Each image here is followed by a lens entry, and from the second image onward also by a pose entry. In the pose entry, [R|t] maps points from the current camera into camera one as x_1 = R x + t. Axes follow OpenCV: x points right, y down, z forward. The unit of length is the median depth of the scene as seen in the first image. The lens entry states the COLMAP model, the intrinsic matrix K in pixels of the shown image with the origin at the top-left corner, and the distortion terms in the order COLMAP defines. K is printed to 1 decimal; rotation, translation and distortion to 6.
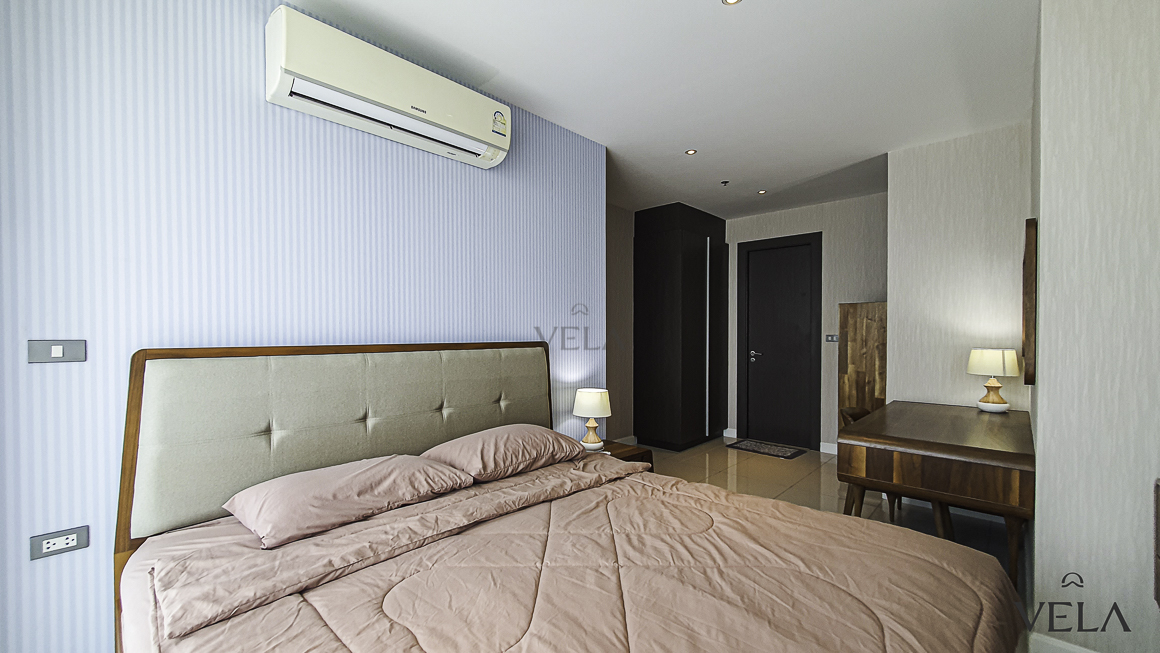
lens RADIAL K [[454.3, 0, 571.3], [0, 454.3, 339.4], [0, 0, 1]] dist [0.000968, -0.001940]
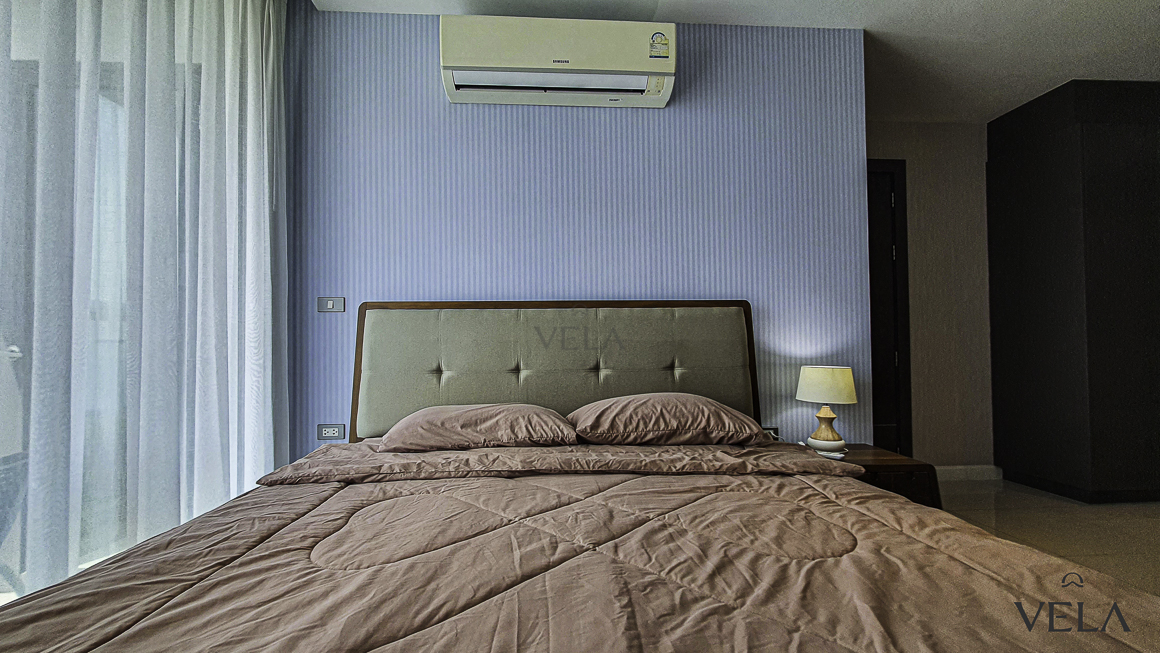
lens RADIAL K [[454.3, 0, 571.3], [0, 454.3, 339.4], [0, 0, 1]] dist [0.000968, -0.001940]
pose [[0.741154, -0.016163, -0.671141, 0.361178], [0.000519, 0.999724, -0.023504, 0.132990], [0.671335, 0.017072, 0.740957, 0.311869]]
